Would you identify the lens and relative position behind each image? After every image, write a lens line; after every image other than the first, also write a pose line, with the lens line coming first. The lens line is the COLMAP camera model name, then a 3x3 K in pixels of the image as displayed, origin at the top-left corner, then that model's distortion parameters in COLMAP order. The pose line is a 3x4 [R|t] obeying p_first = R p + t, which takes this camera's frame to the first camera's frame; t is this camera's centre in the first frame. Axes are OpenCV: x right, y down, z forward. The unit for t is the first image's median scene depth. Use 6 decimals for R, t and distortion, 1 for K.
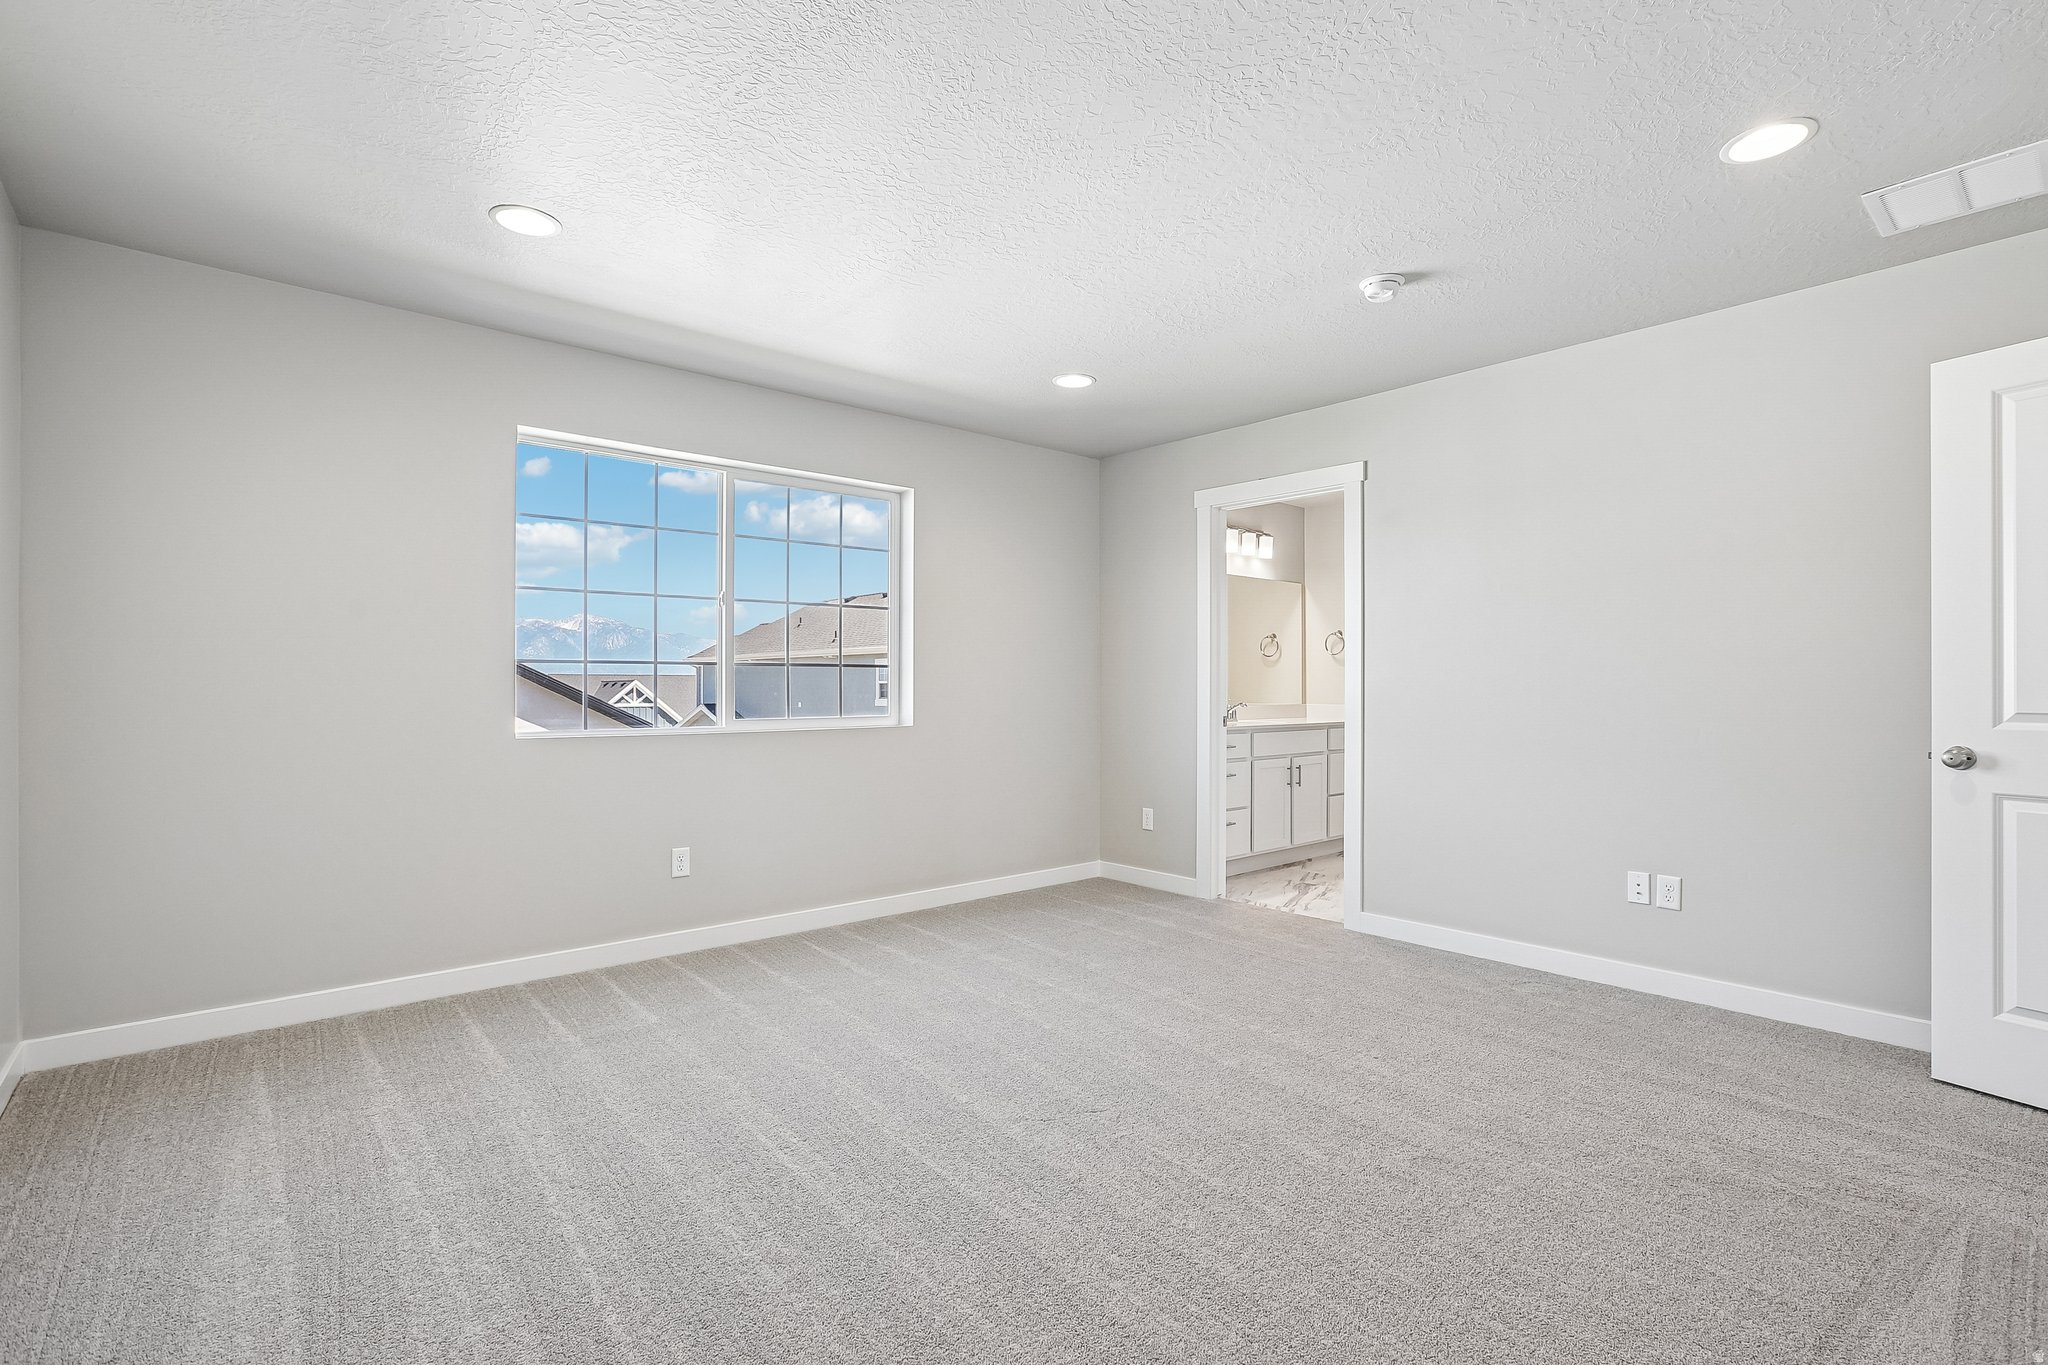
lens RADIAL K [[950.7, 0, 1027.4], [0, 950.7, 689.7], [0, 0, 1]] dist [-0.061251, 0.024924]
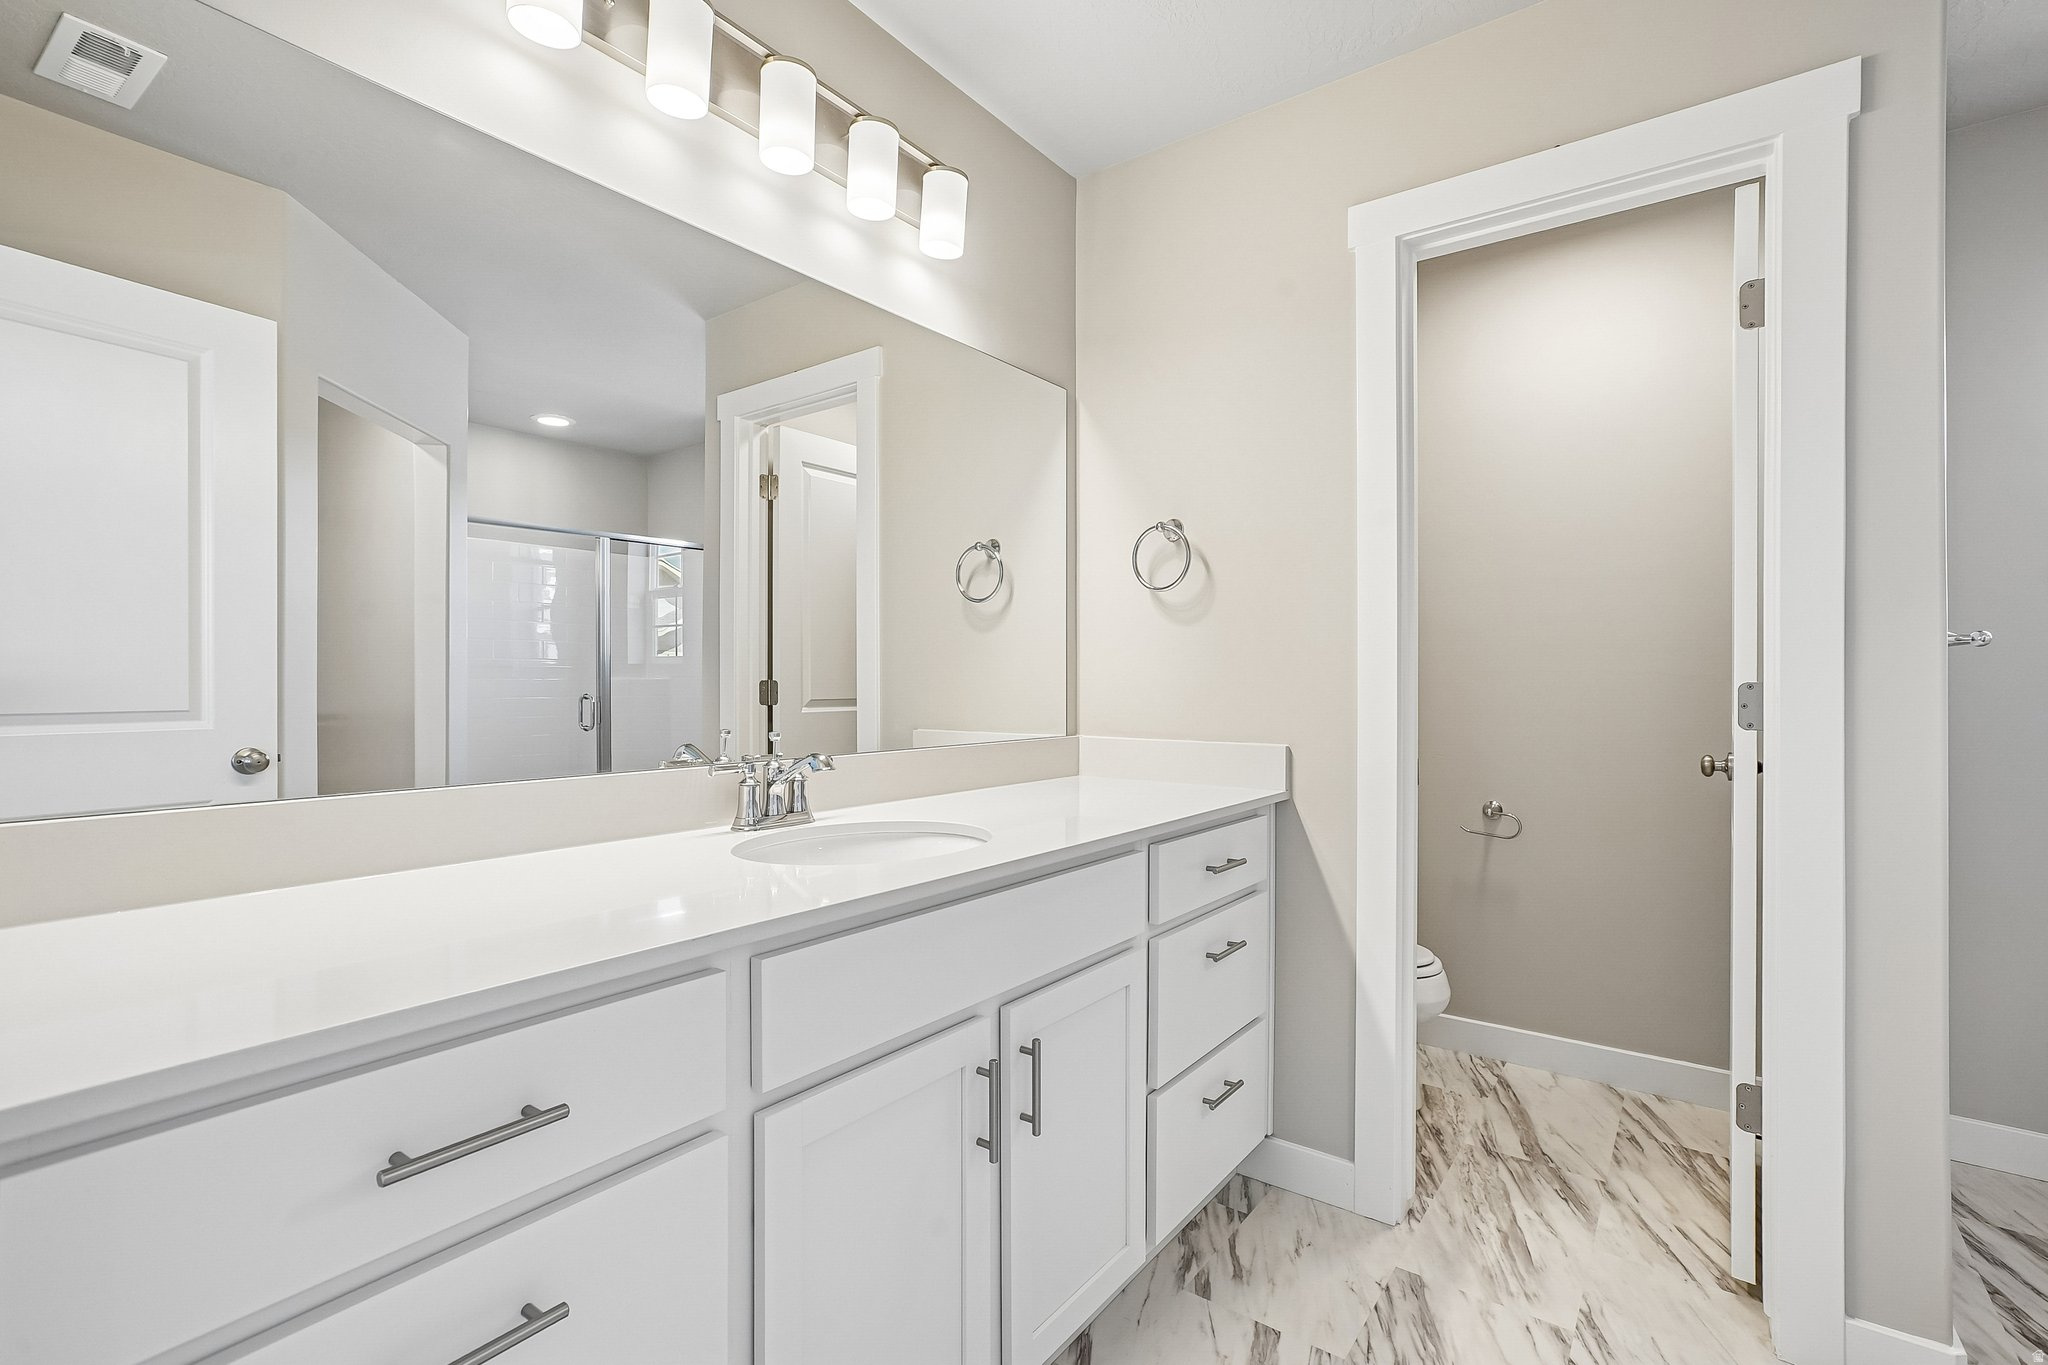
lens RADIAL K [[950.7, 0, 1027.4], [0, 950.7, 689.7], [0, 0, 1]] dist [-0.061251, 0.024924]
pose [[0.977069, -0.000847, 0.212920, 0.215056], [-0.000671, 0.999975, 0.007060, -0.004320], [-0.212921, -0.007041, 0.977044, 0.705460]]
